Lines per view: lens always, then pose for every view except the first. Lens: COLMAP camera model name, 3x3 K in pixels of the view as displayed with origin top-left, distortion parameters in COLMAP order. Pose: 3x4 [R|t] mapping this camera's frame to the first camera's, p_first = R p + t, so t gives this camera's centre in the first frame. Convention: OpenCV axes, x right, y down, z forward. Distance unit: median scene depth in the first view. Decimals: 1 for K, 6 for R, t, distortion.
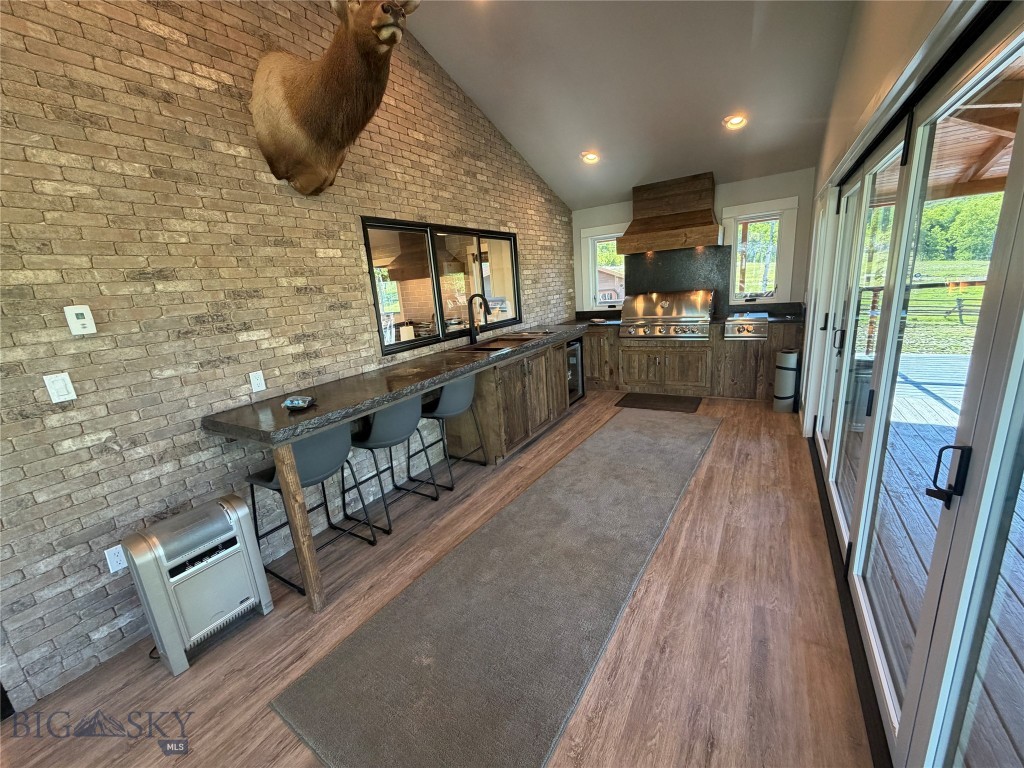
lens RADIAL K [[407.0, 0, 510.4], [0, 407.0, 385.8], [0, 0, 1]] dist [-0.000469, -0.000385]
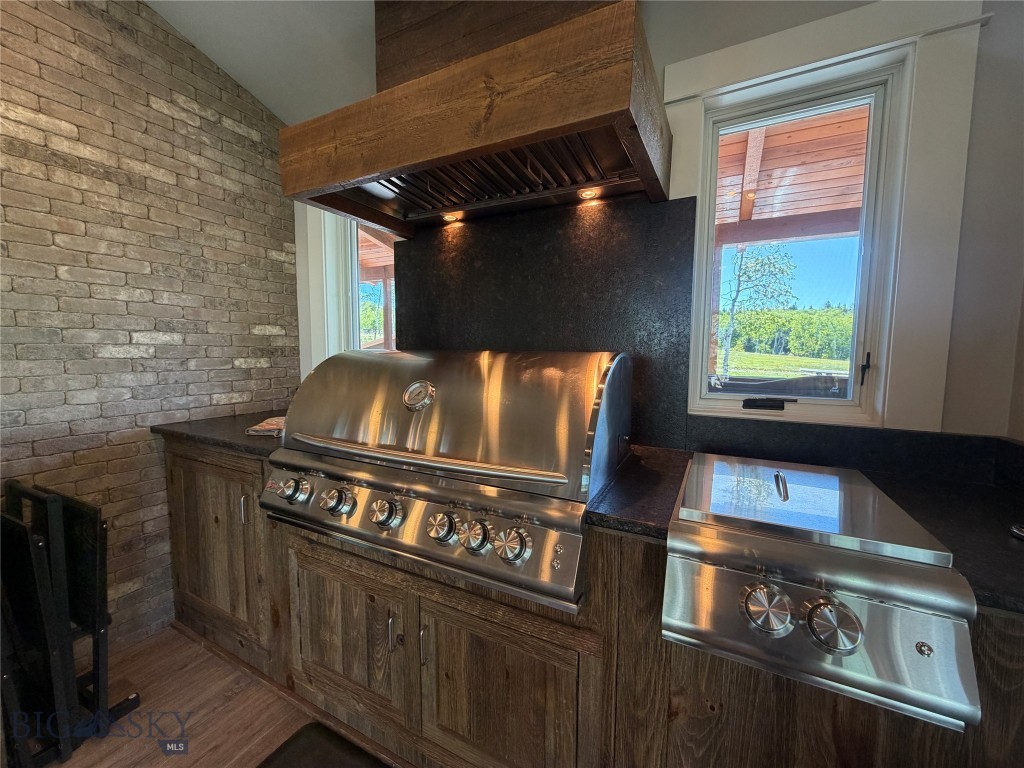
lens RADIAL K [[407.0, 0, 512.6], [0, 407.0, 383.0], [0, 0, 1]] dist [-0.000469, -0.000385]
pose [[0.992943, 0.080421, 0.087155, 0.400919], [-0.065038, 0.983834, -0.166855, -0.167658], [-0.099165, 0.160009, 0.982122, 0.748267]]
